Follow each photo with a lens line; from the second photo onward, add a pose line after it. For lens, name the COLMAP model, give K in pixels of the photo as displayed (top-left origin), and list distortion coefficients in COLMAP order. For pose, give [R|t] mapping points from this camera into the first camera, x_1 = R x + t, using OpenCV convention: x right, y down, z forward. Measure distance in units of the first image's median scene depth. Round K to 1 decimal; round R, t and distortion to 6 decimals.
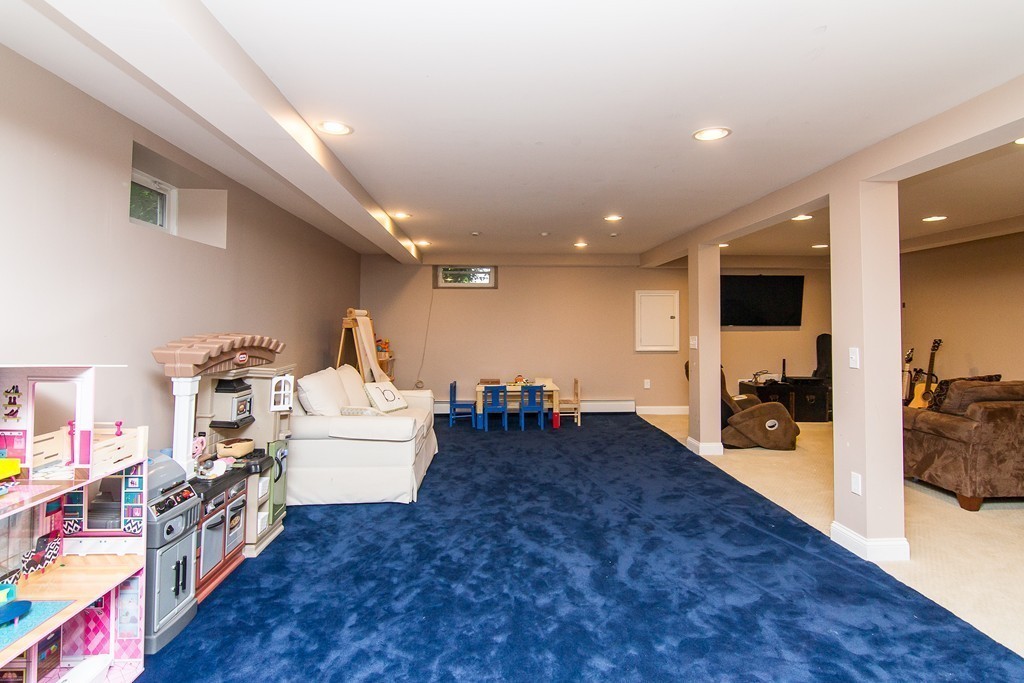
lens RADIAL K [[528.3, 0, 507.9], [0, 528.3, 323.8], [0, 0, 1]] dist [-0.000518, -0.000255]
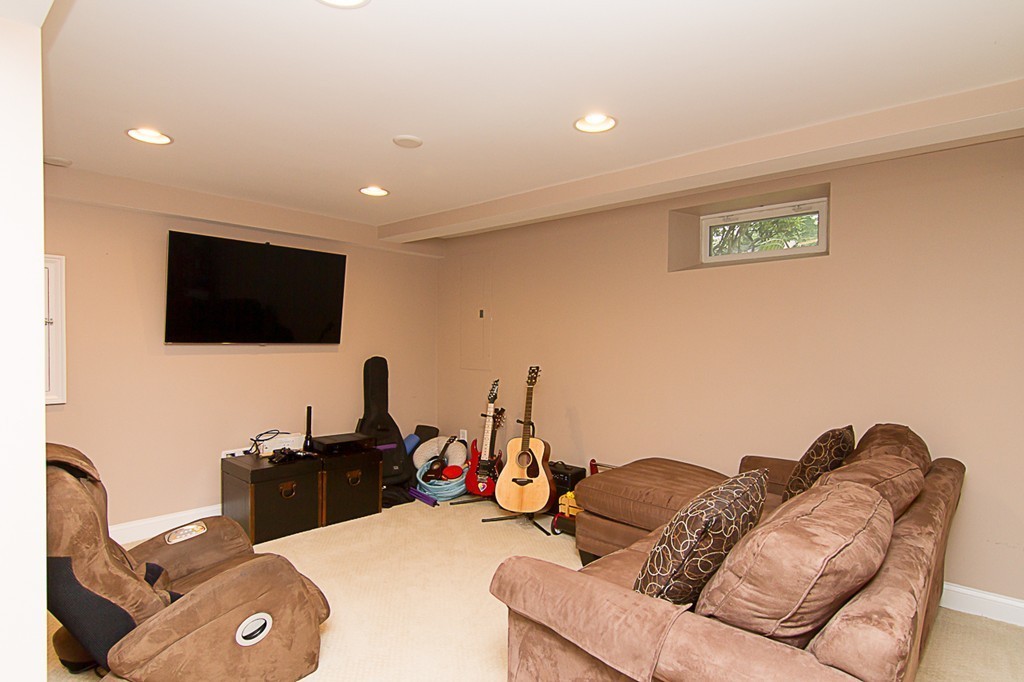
lens RADIAL K [[534.3, 0, 511.2], [0, 534.3, 347.9], [0, 0, 1]] dist [0.002068, 0.000531]
pose [[0.689180, -0.001759, 0.724588, 0.276255], [-0.008017, 0.999917, 0.010053, 0.000519], [-0.724546, -0.012737, 0.689108, 0.487110]]
